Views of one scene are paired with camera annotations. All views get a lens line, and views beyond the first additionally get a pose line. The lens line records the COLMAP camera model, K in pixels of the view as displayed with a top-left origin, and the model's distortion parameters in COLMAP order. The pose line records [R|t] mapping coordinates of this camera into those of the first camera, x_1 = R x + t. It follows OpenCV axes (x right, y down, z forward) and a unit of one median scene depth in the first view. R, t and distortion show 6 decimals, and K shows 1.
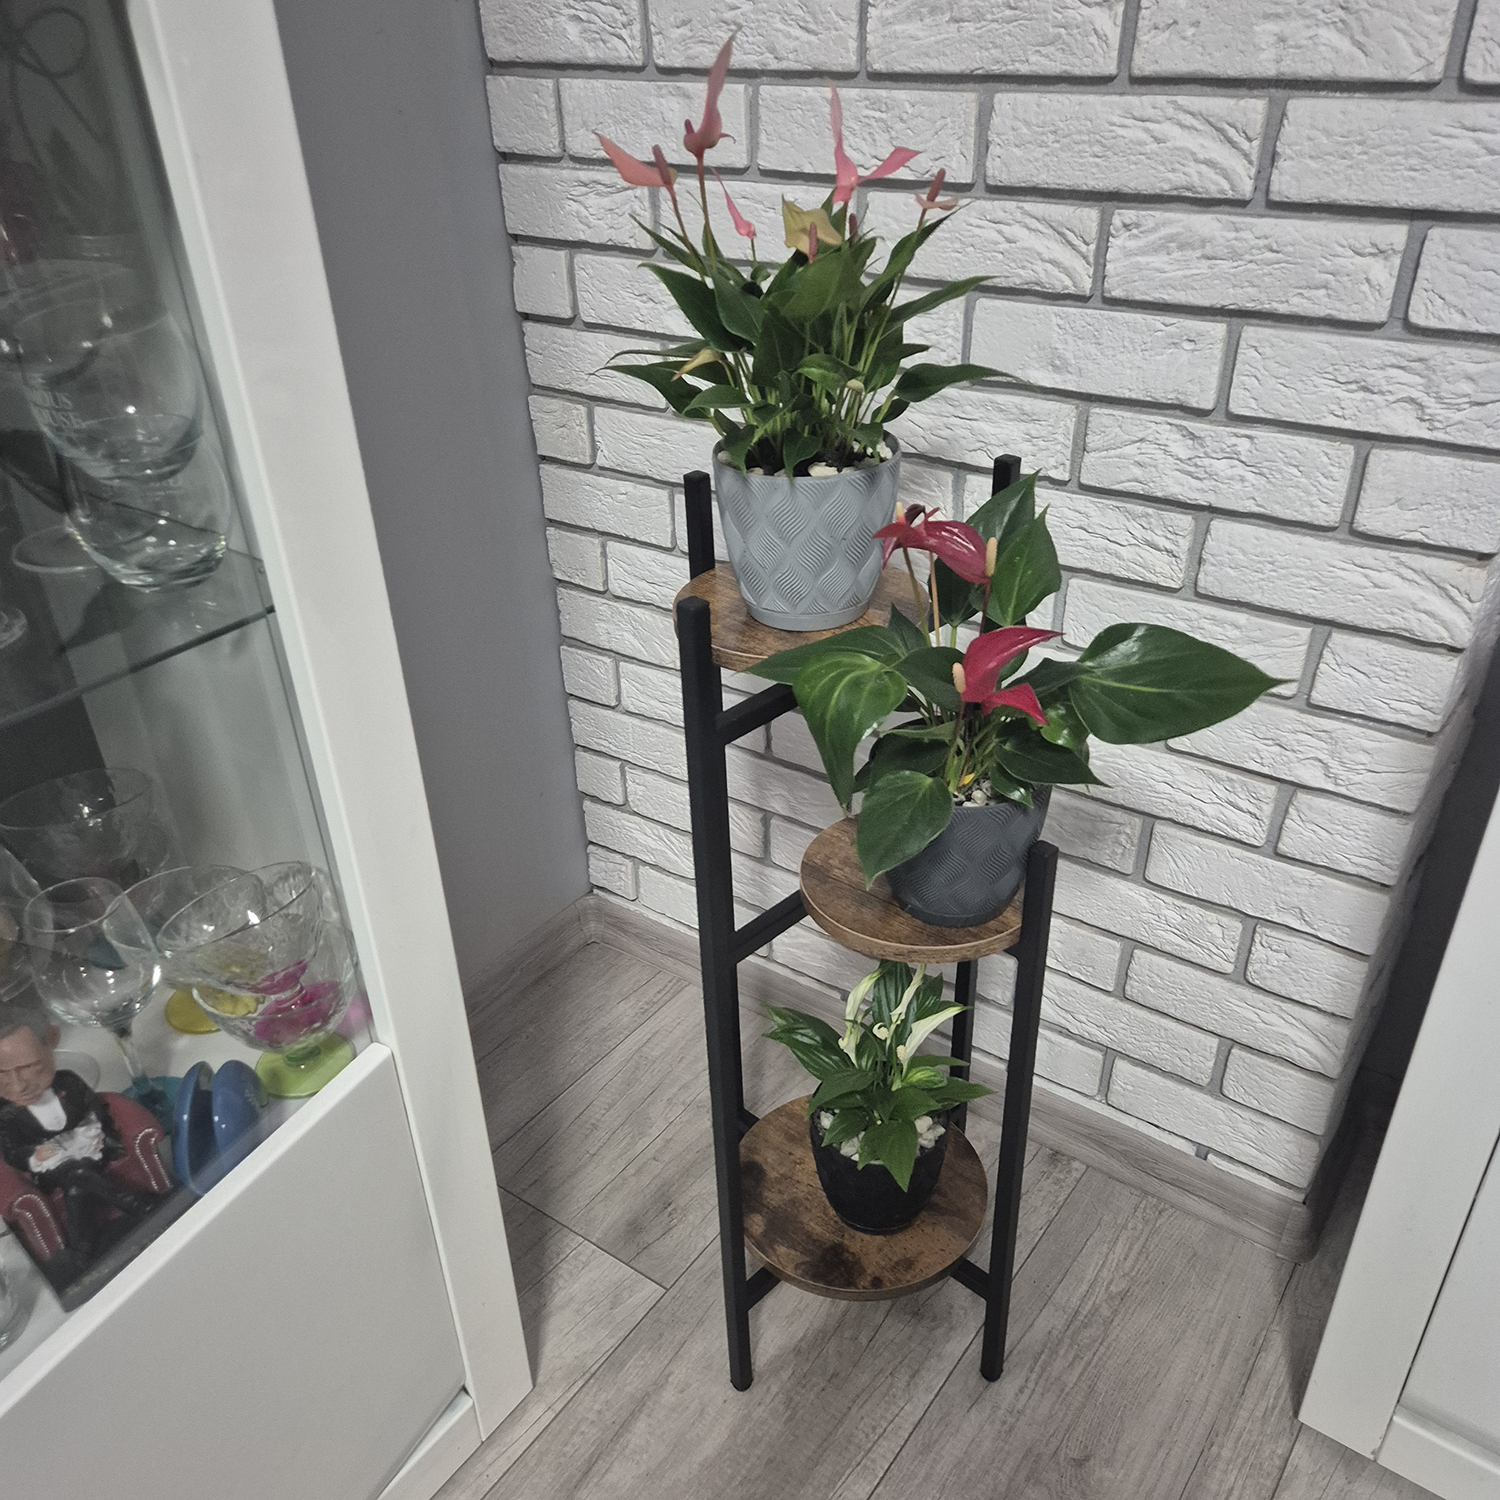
lens RADIAL K [[1313.3, 0, 748.6], [0, 1313.3, 855.7], [0, 0, 1]] dist [0.079846, -0.063808]
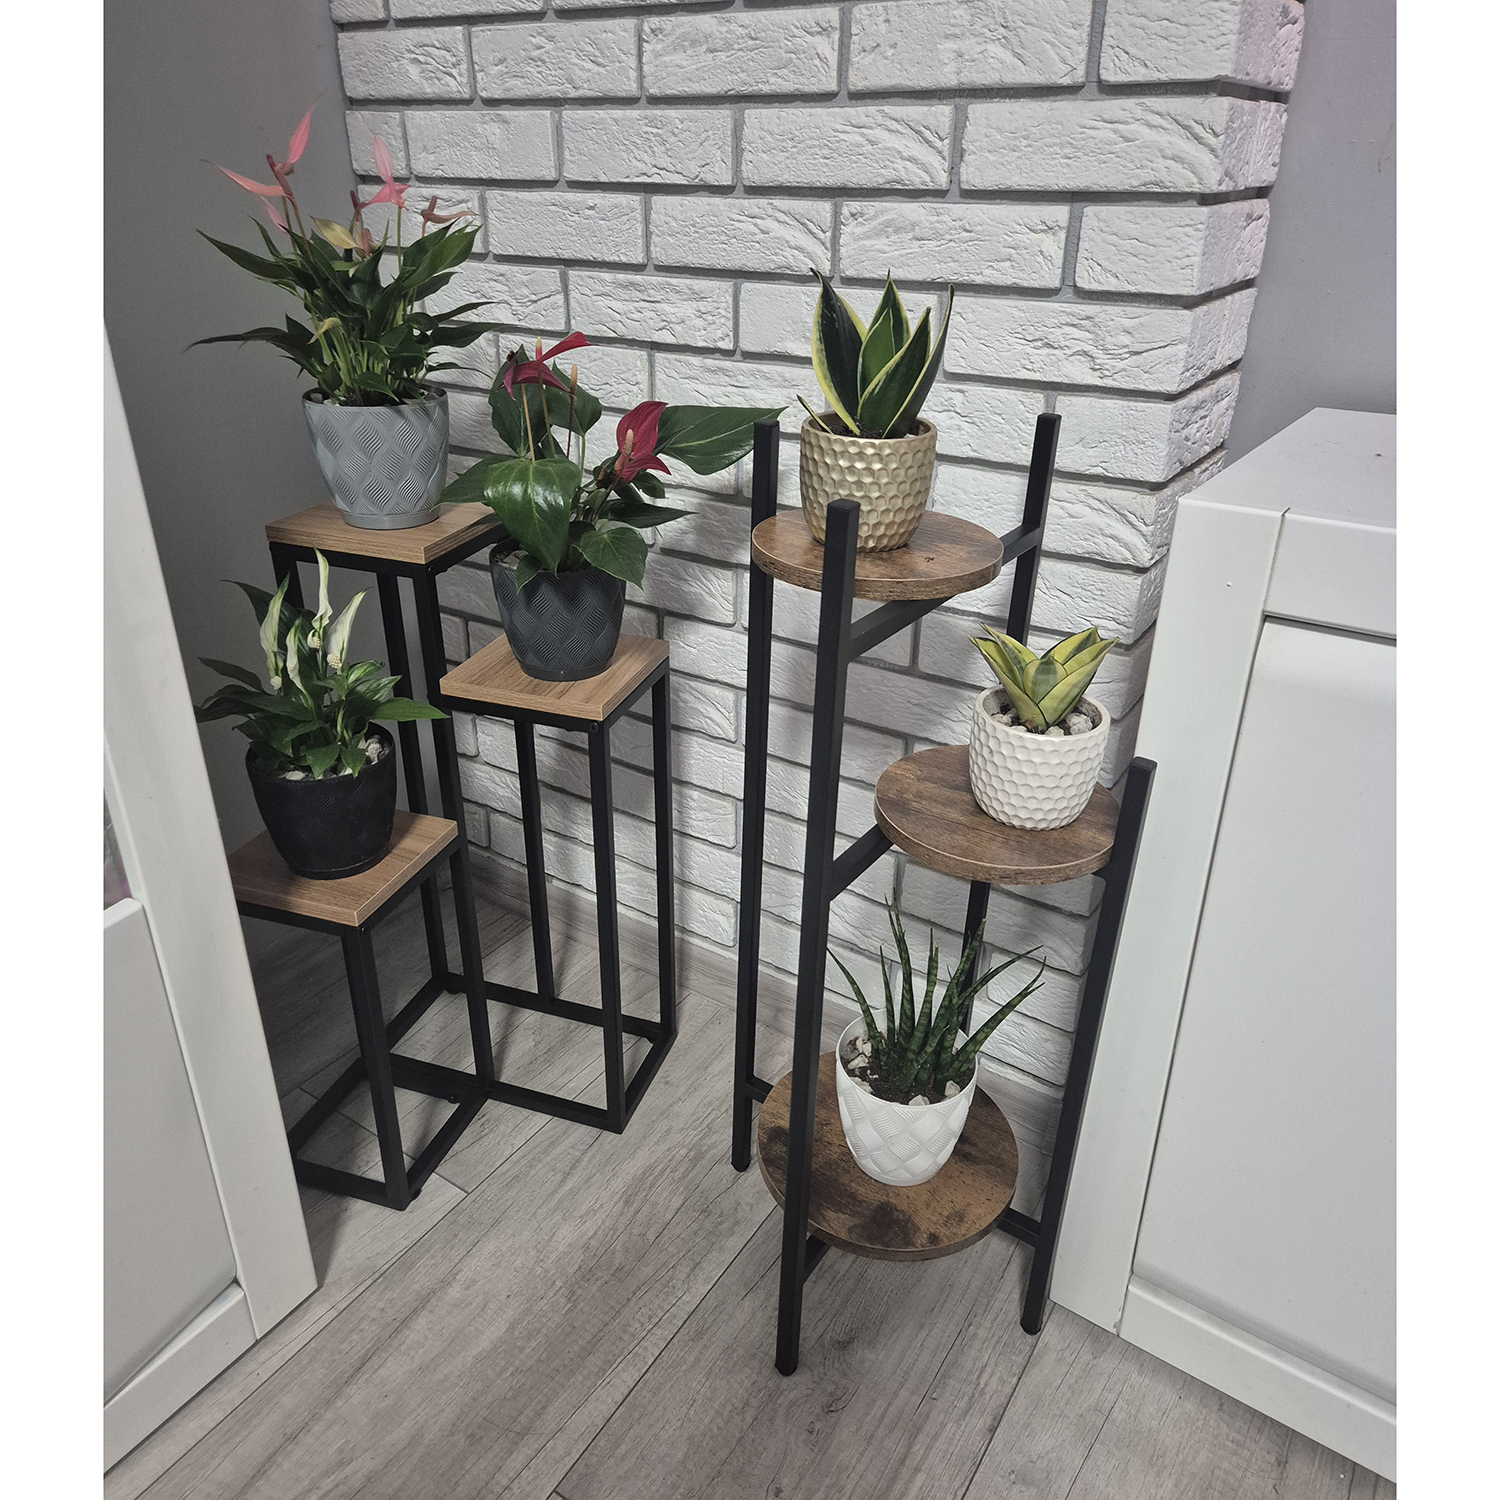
lens RADIAL K [[1136.6, 0, 756.9], [0, 1136.6, 734.1], [0, 0, 1]] dist [0.074693, -0.056598]
pose [[0.998227, 0.013337, 0.058004, 0.130914], [-0.005092, 0.990133, -0.140038, 0.117985], [-0.059299, 0.139495, 0.988446, 0.052017]]
